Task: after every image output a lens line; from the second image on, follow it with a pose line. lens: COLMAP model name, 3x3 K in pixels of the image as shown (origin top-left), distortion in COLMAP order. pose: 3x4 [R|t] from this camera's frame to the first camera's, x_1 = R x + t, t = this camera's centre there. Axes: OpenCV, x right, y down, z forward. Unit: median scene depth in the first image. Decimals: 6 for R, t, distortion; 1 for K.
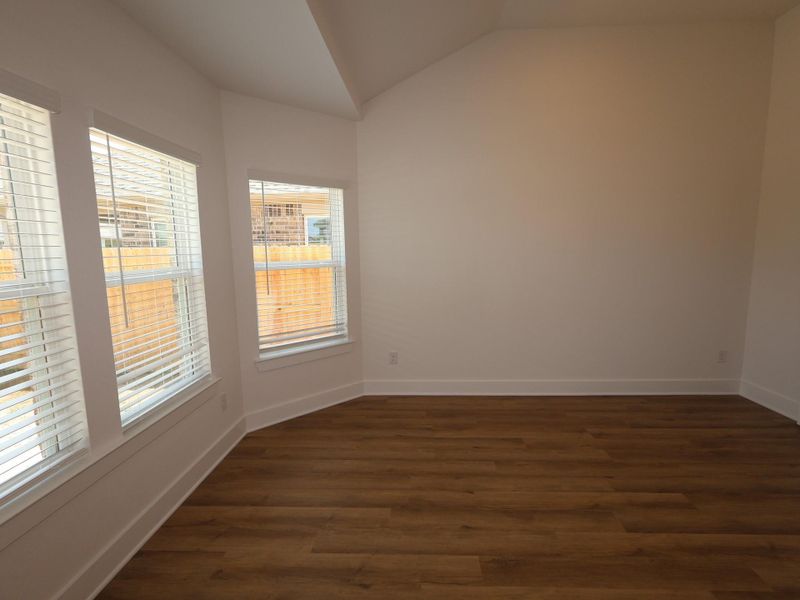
lens RADIAL K [[417.9, 0, 401.4], [0, 417.9, 298.6], [0, 0, 1]] dist [0.001201, -0.000538]
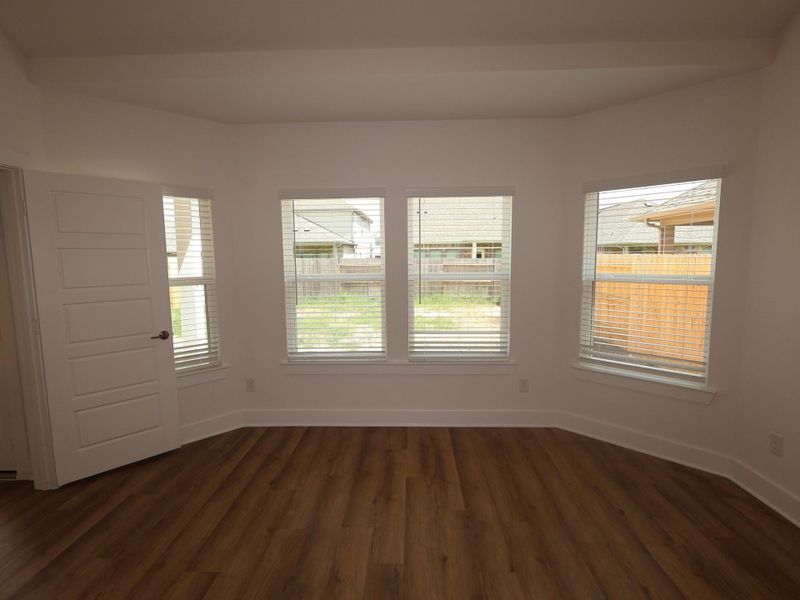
lens RADIAL K [[417.9, 0, 400.3], [0, 417.9, 296.6], [0, 0, 1]] dist [0.001201, -0.000538]
pose [[0.010205, 0.107321, -0.994172, 0.854195], [-0.112611, 0.988022, 0.105501, -0.109324], [0.993587, 0.110878, 0.022168, 0.669517]]
